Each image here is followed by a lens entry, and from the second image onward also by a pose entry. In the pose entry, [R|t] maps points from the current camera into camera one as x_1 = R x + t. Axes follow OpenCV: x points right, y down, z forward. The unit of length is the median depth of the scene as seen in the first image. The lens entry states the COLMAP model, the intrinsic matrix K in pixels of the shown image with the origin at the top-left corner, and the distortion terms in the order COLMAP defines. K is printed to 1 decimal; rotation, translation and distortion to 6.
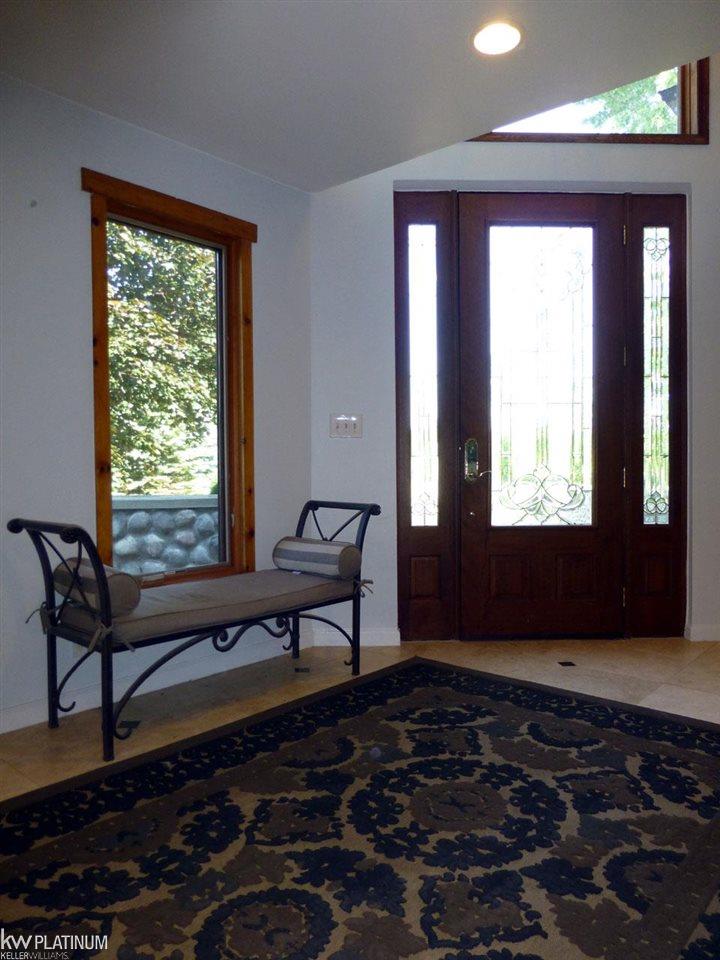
lens RADIAL K [[695.5, 0, 360.0], [0, 695.5, 480.0], [0, 0, 1]] dist [-0.030287, -0.000622]
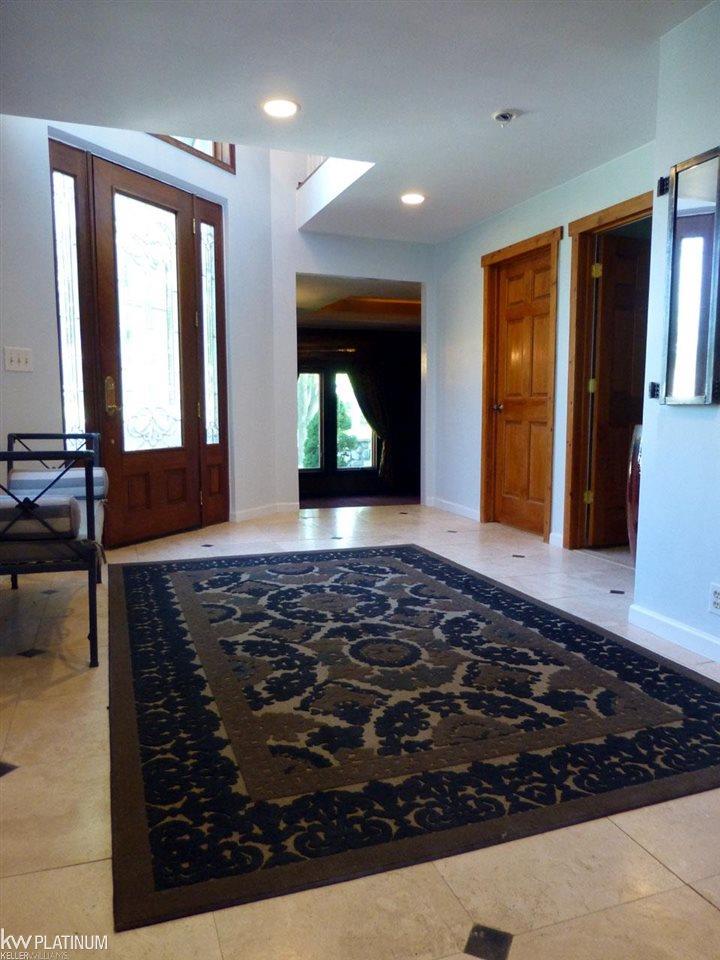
lens RADIAL K [[695.5, 0, 360.0], [0, 695.5, 480.0], [0, 0, 1]] dist [-0.030287, -0.000622]
pose [[0.470556, -0.086238, 0.878146, -1.253001], [0.011187, 0.995716, 0.091789, 0.020497], [-0.882299, -0.033368, 0.469504, 0.144479]]
